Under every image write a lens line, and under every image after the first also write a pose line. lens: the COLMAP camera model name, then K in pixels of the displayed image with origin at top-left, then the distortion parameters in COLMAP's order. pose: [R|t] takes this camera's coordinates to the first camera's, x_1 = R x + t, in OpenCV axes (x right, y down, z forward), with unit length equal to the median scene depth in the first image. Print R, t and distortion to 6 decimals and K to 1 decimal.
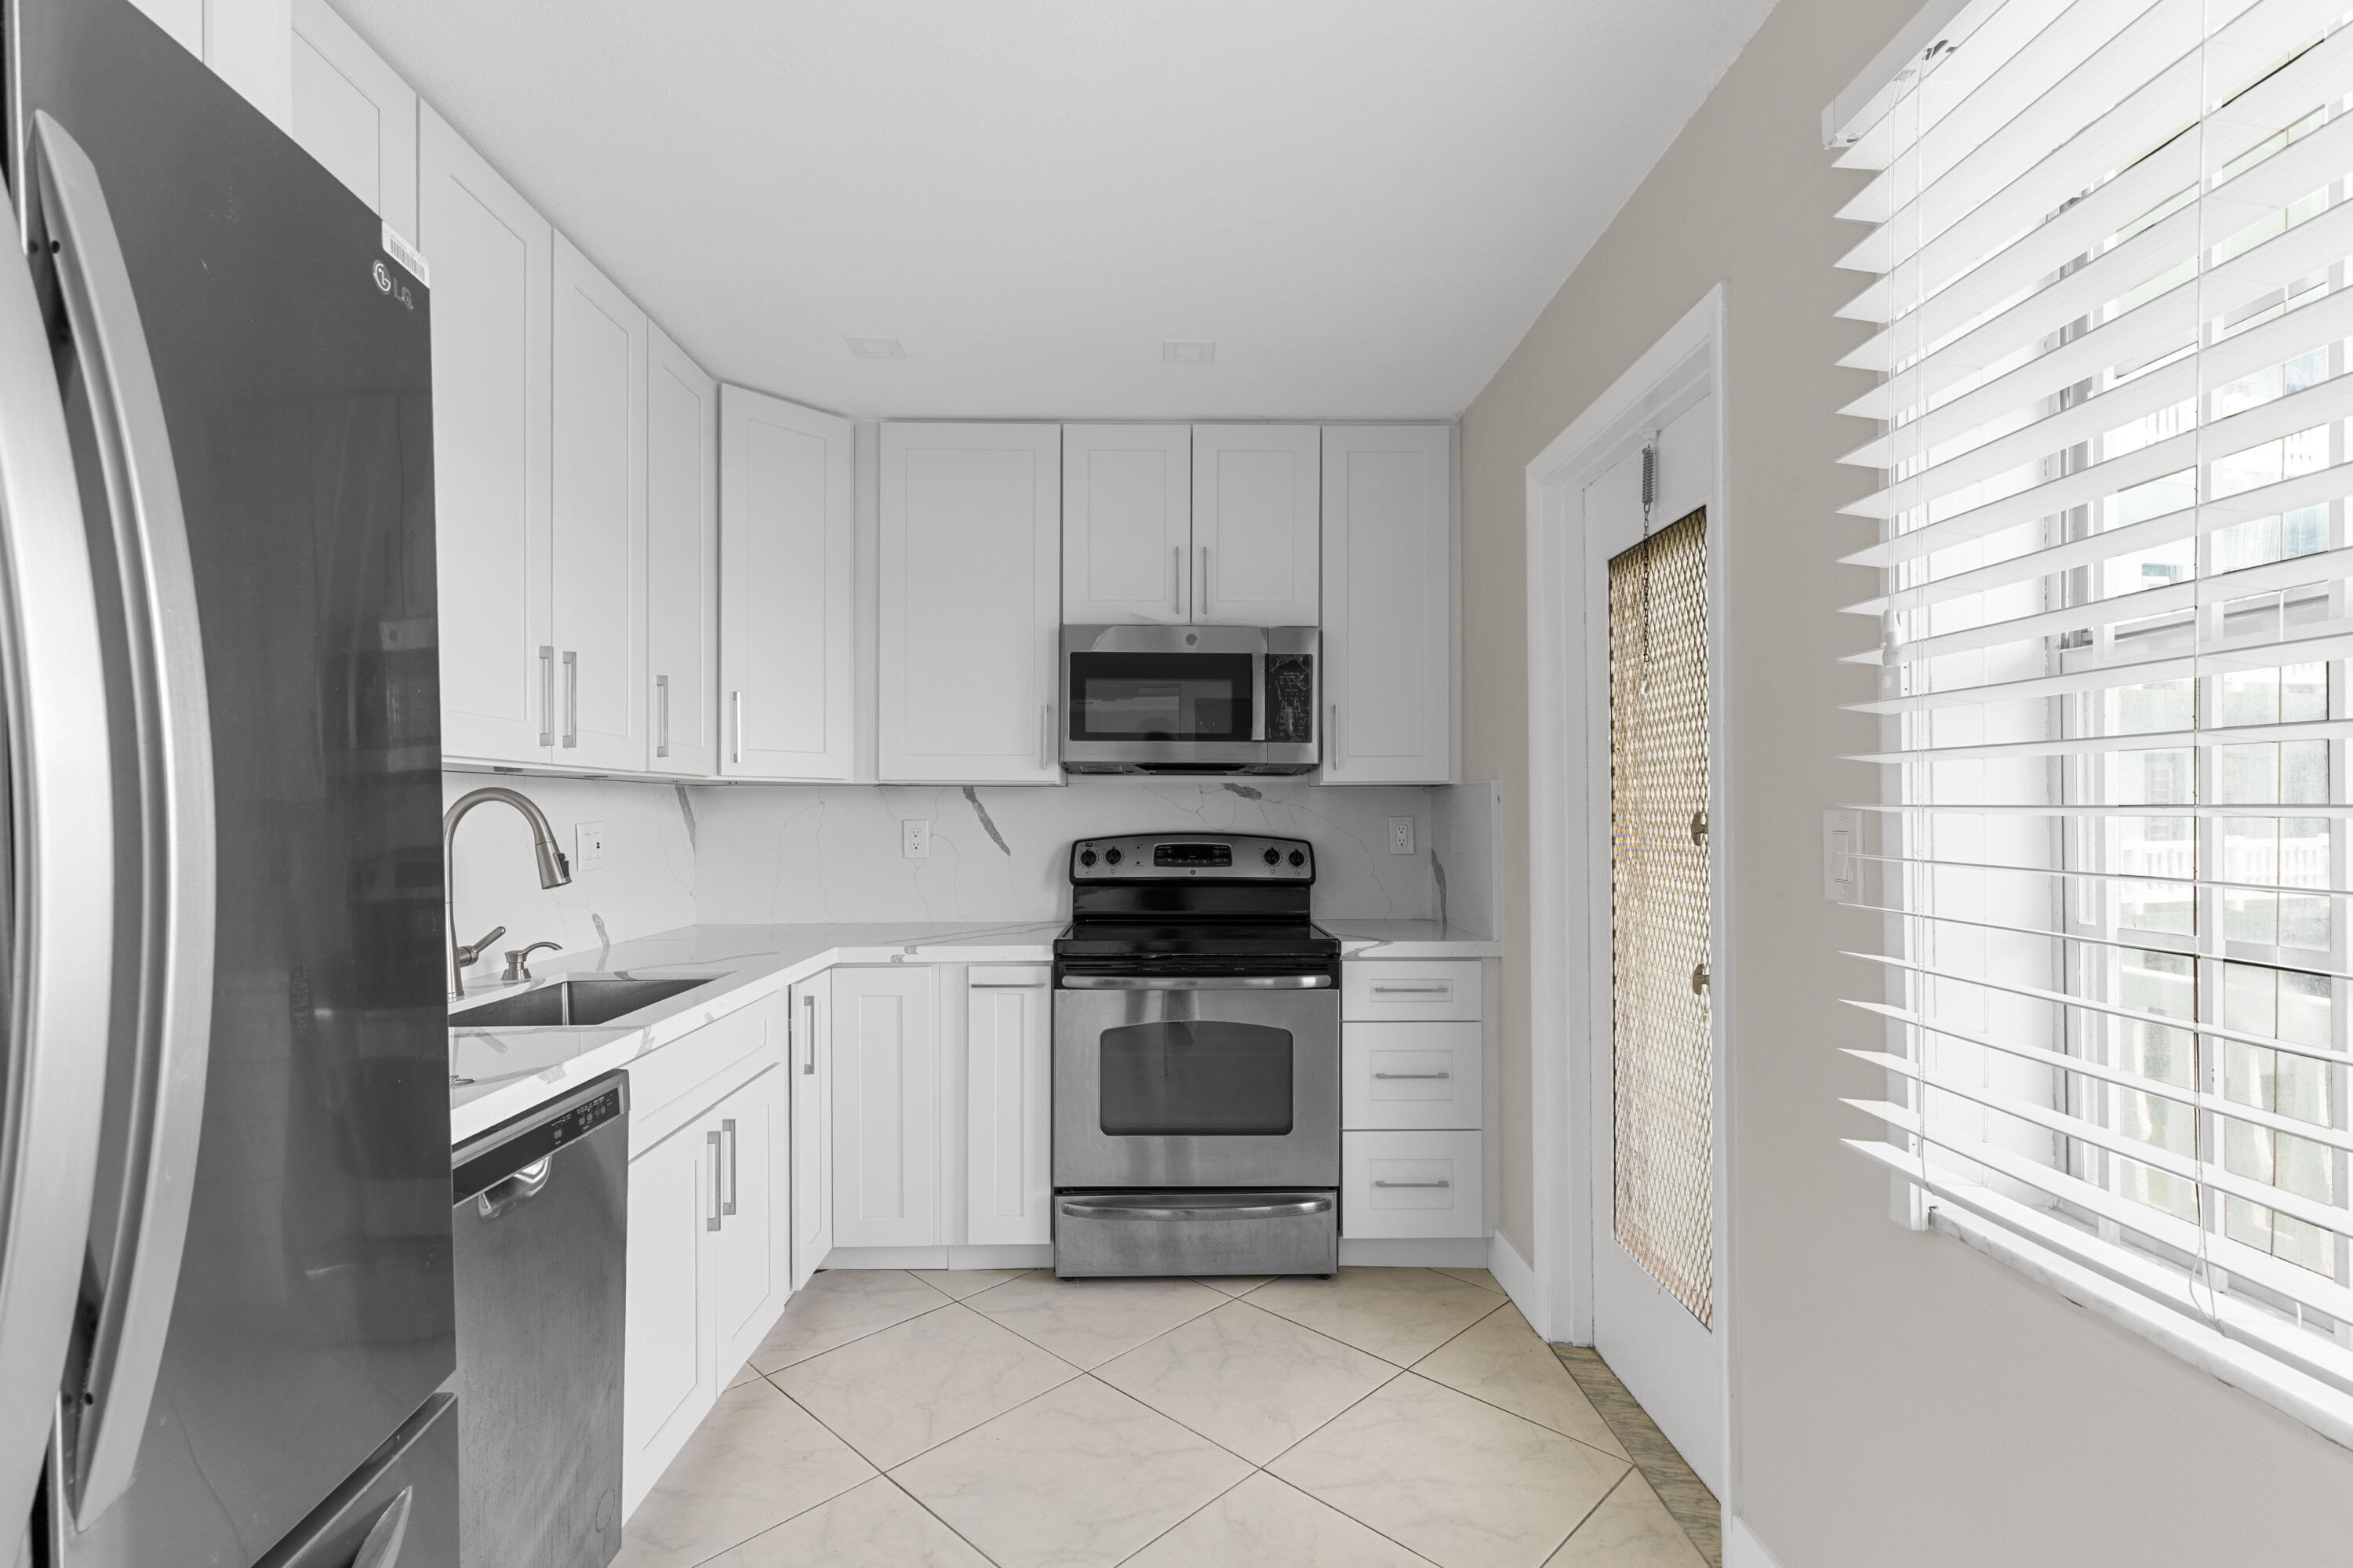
lens RADIAL K [[1070.7, 0, 1185.8], [0, 1070.7, 821.8], [0, 0, 1]] dist [0.008534, -0.001267]
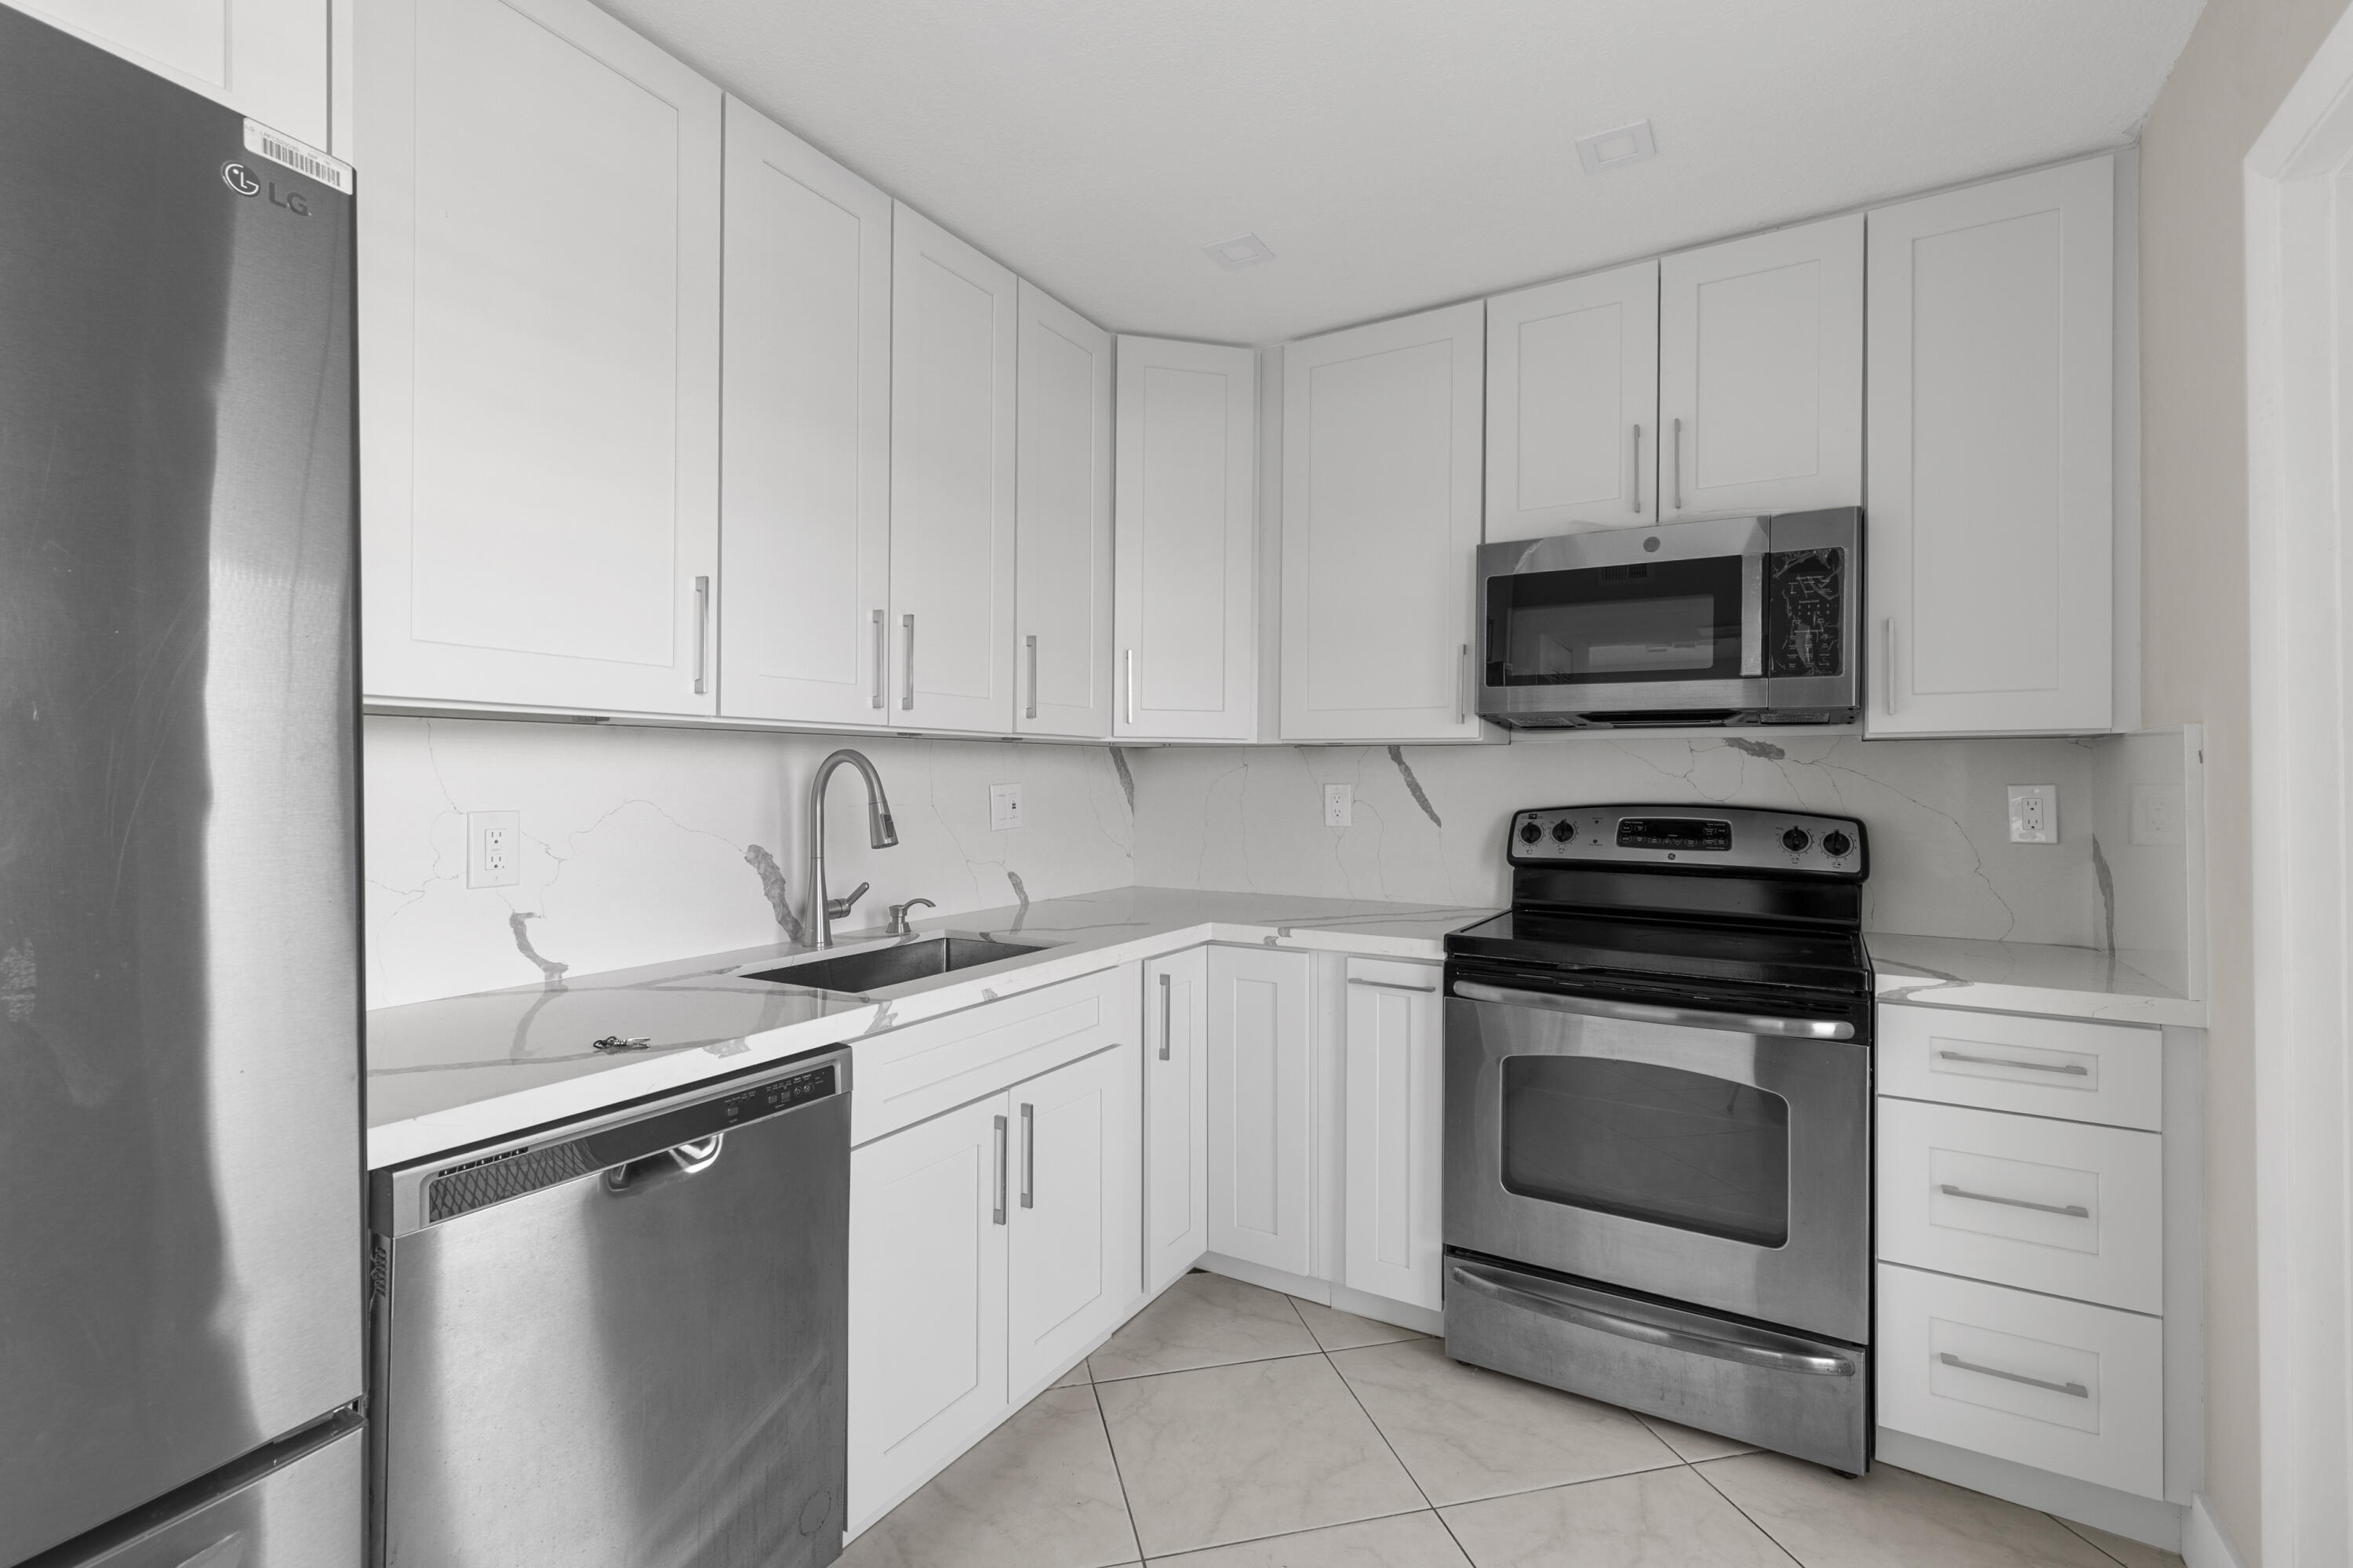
lens RADIAL K [[1070.7, 0, 1169.2], [0, 1070.7, 776.2], [0, 0, 1]] dist [0.008534, -0.001267]
pose [[0.847880, 0.004447, -0.530170, 0.125929], [-0.009068, 0.999940, -0.006115, -0.001836], [0.530111, 0.009992, 0.847869, 0.204457]]
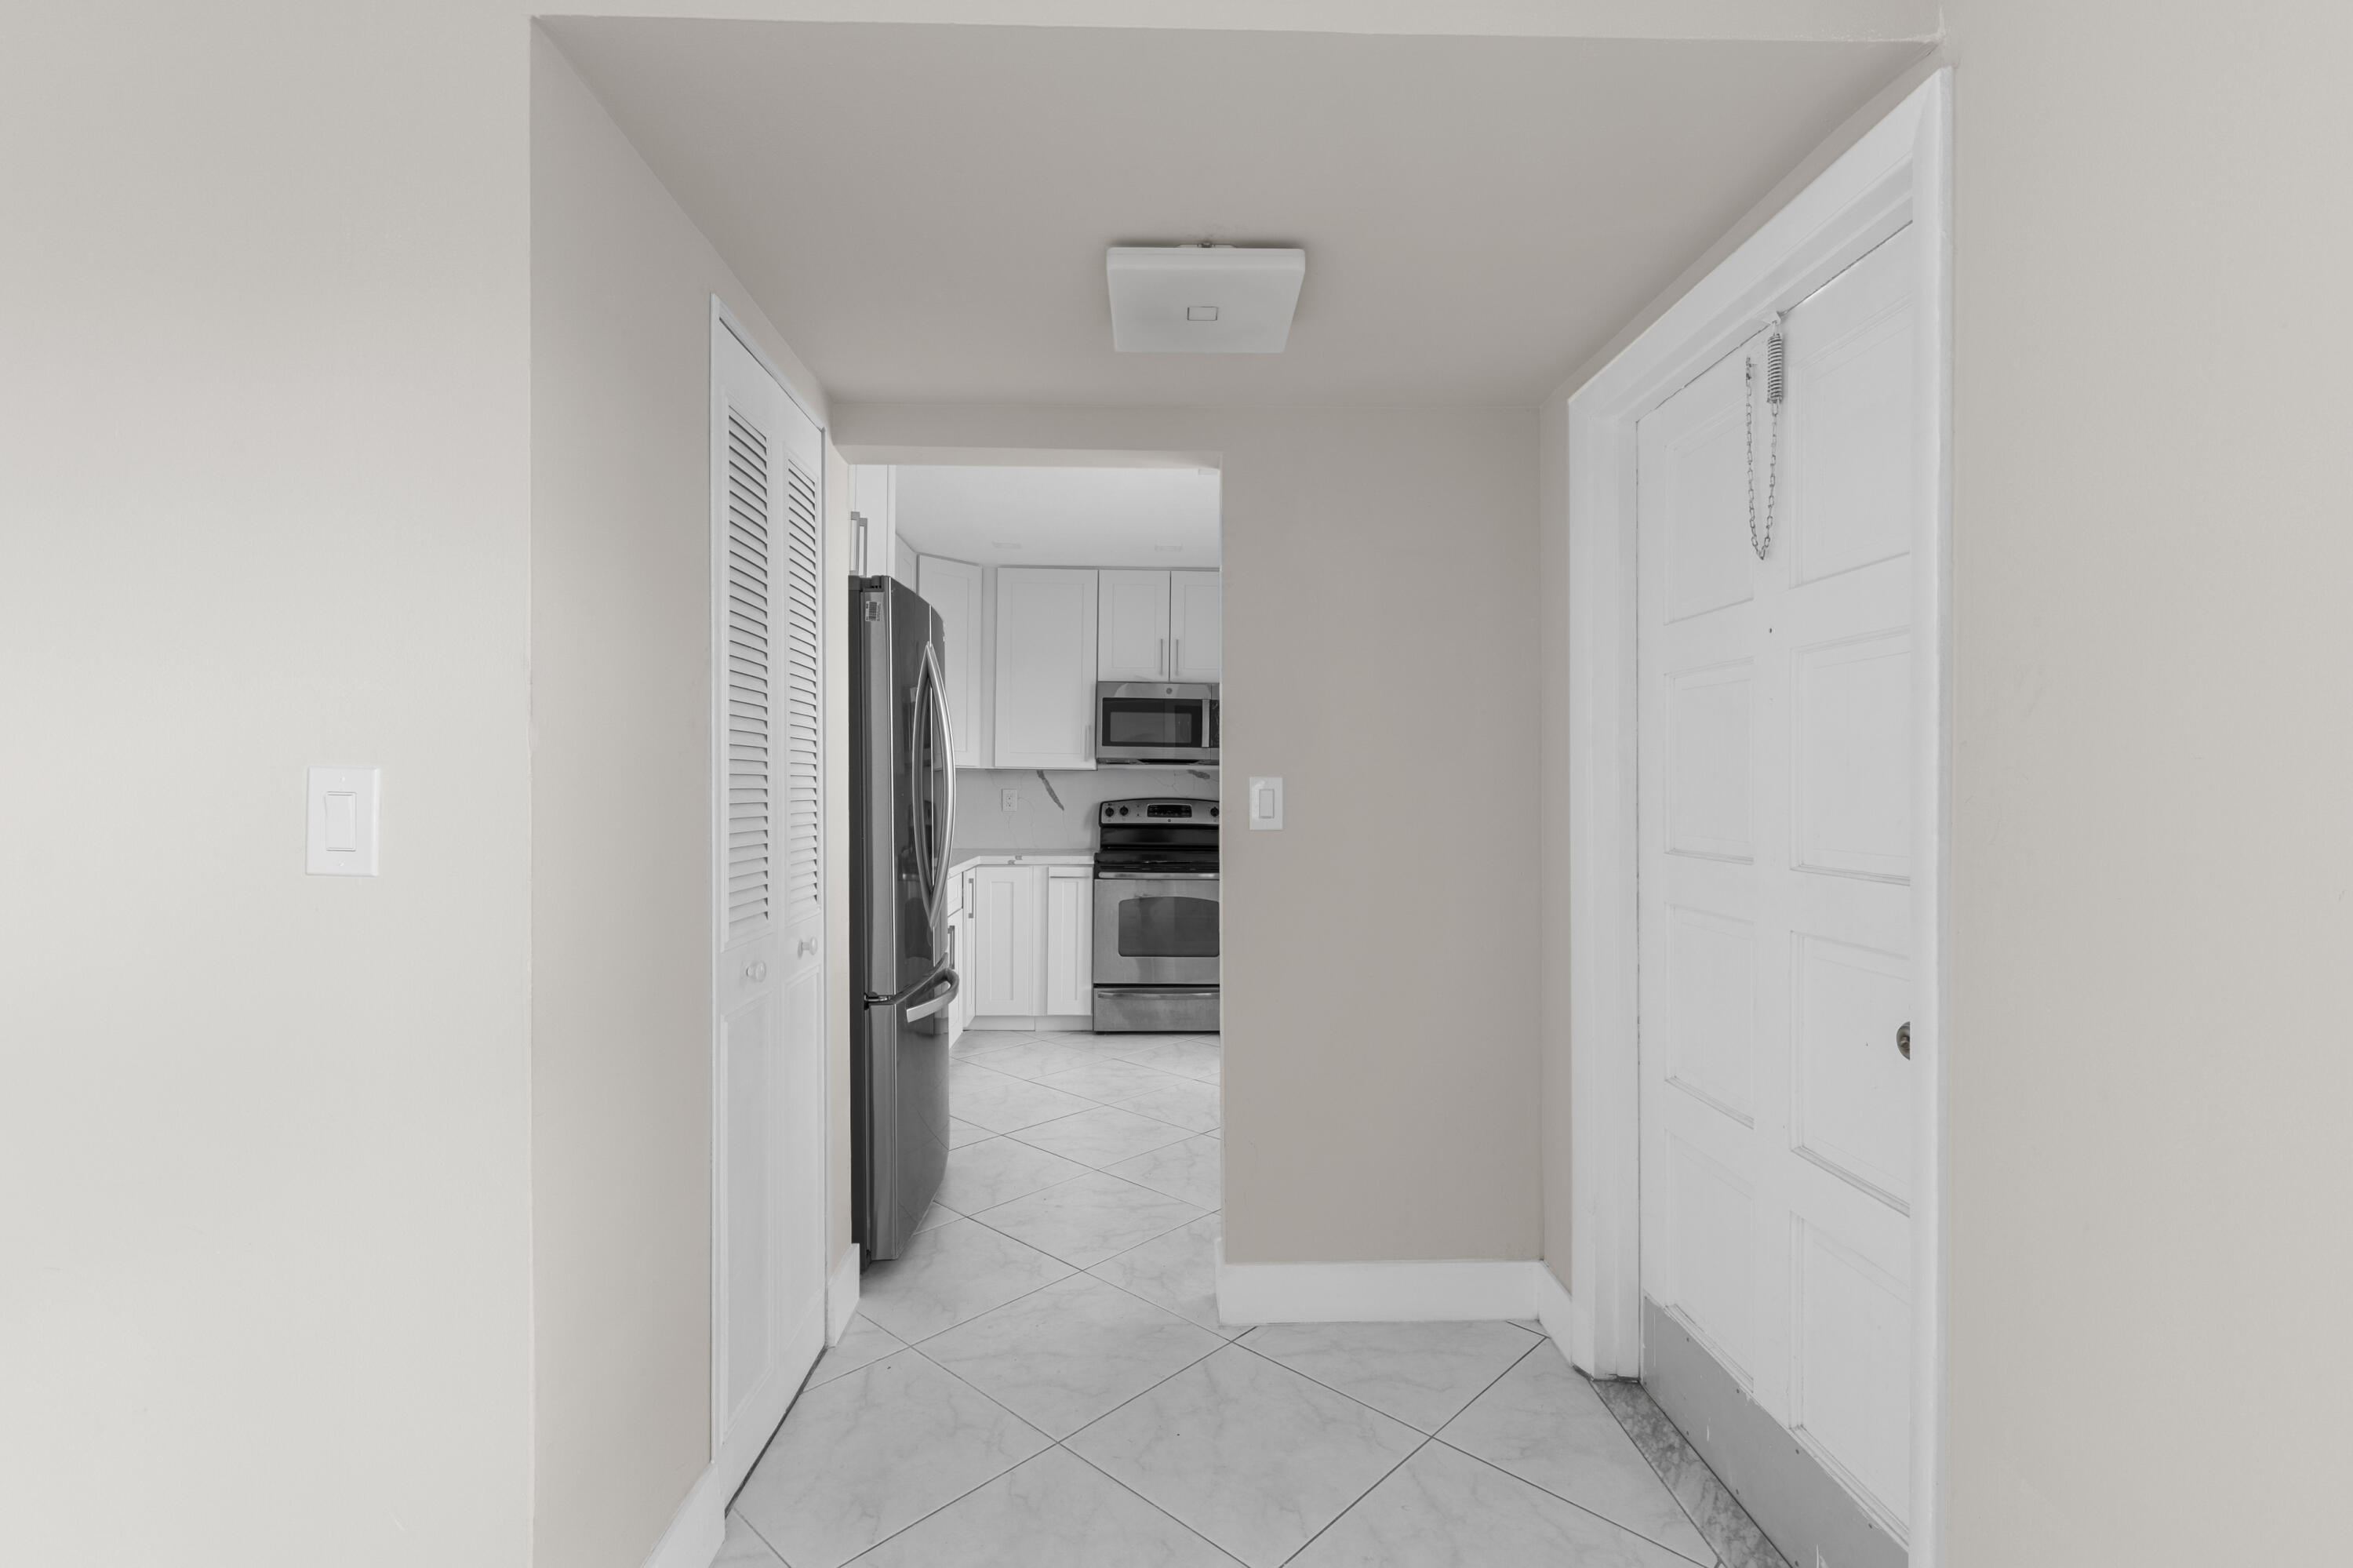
lens RADIAL K [[1070.7, 0, 1188.2], [0, 1070.7, 794.6], [0, 0, 1]] dist [0.008534, -0.001267]
pose [[0.999905, 0.007379, 0.011636, 0.019117], [-0.007366, 0.999972, -0.001093, 0.008083], [-0.011644, 0.001007, 0.999932, -0.884467]]
